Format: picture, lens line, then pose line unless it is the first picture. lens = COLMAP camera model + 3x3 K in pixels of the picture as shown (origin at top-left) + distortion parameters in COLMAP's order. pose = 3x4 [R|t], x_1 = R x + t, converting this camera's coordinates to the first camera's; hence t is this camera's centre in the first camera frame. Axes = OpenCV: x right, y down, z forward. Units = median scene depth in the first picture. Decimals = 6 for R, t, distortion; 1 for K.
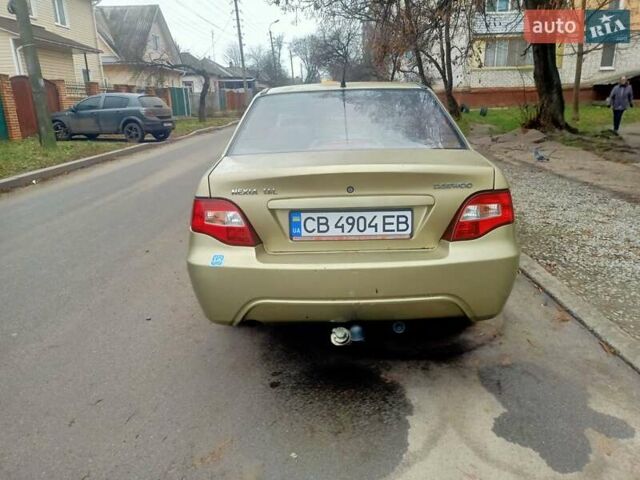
lens RADIAL K [[474.3, 0, 321.4], [0, 474.3, 240.6], [0, 0, 1]] dist [0.044306, -0.050922]
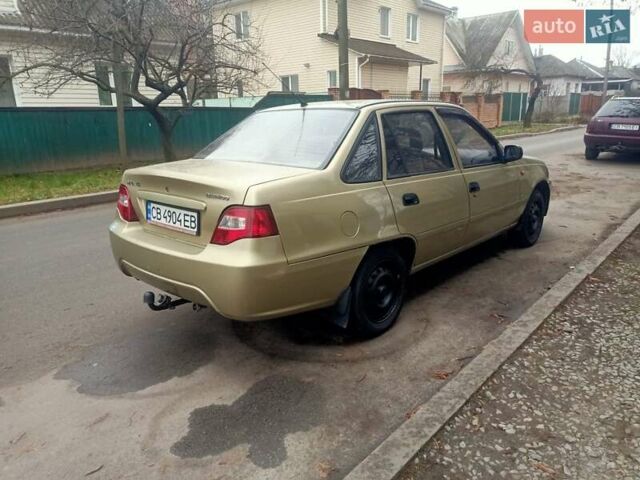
lens RADIAL K [[474.3, 0, 321.4], [0, 474.3, 240.6], [0, 0, 1]] dist [0.044306, -0.050922]
pose [[0.748527, 0.176882, -0.639077, 1.197160], [-0.181731, 0.981587, 0.058826, -0.120179], [0.637715, 0.072107, 0.766890, 0.267308]]
